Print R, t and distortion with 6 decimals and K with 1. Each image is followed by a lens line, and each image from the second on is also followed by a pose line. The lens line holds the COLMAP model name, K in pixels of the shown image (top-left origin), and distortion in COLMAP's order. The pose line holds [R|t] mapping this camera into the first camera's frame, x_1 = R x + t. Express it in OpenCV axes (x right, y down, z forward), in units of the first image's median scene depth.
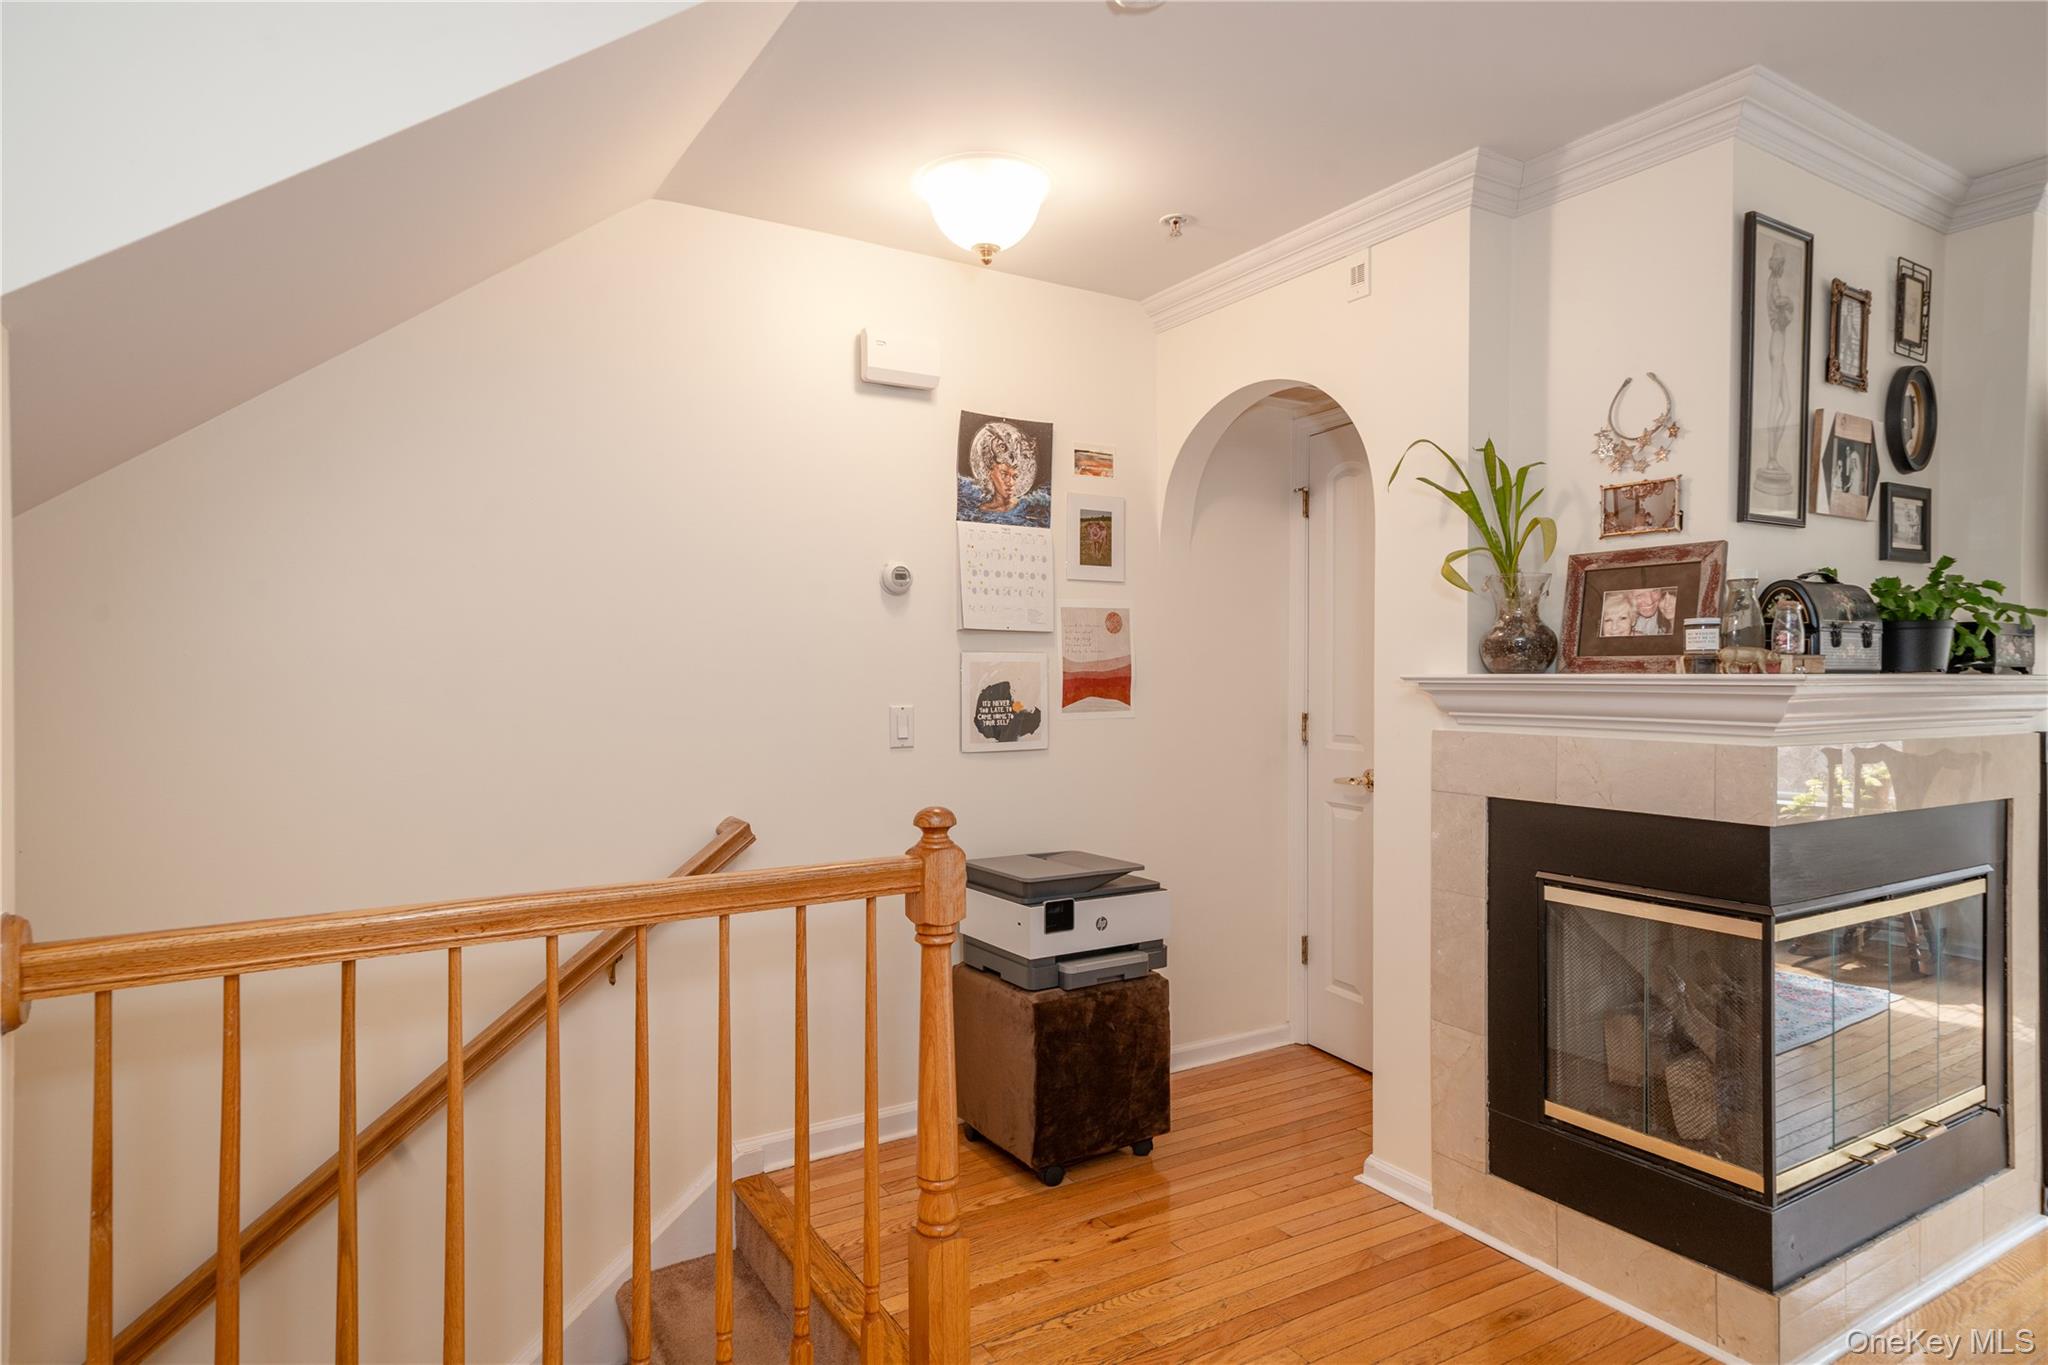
lens RADIAL K [[1109.3, 0, 995.6], [0, 1109.3, 688.0], [0, 0, 1]] dist [0.020275, -0.000510]
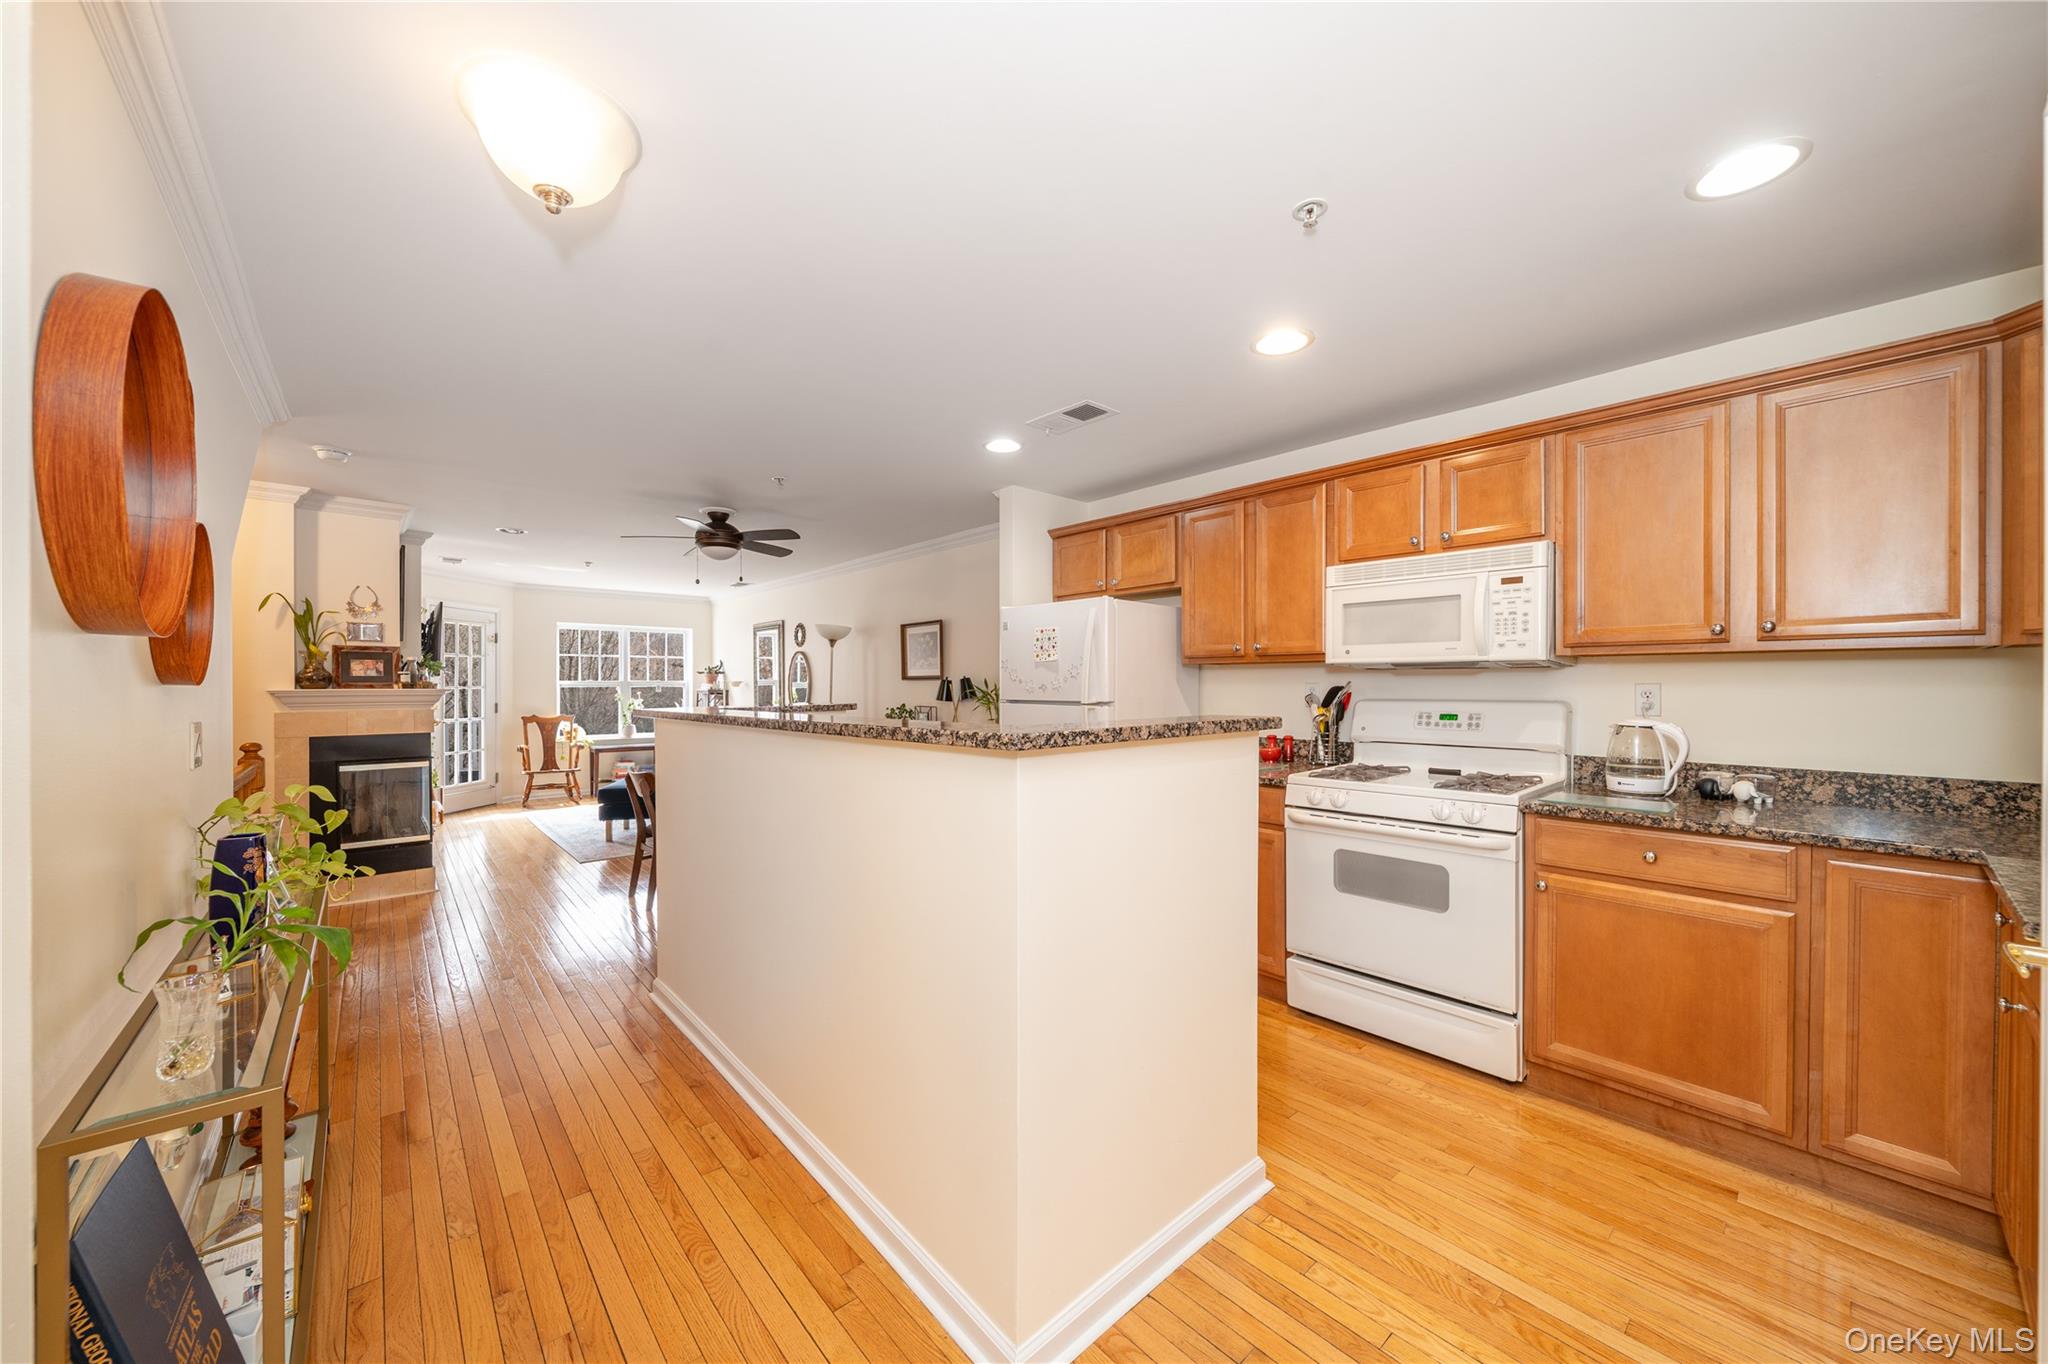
lens RADIAL K [[749.9, 0, 1016.8], [0, 749.9, 685.4], [0, 0, 1]] dist [0.002562, 0.000051]
pose [[-0.166372, -0.000072, 0.986063, -1.590469], [0.013830, 0.999901, 0.002407, -0.002774], [-0.985966, 0.014038, -0.166354, -0.340464]]
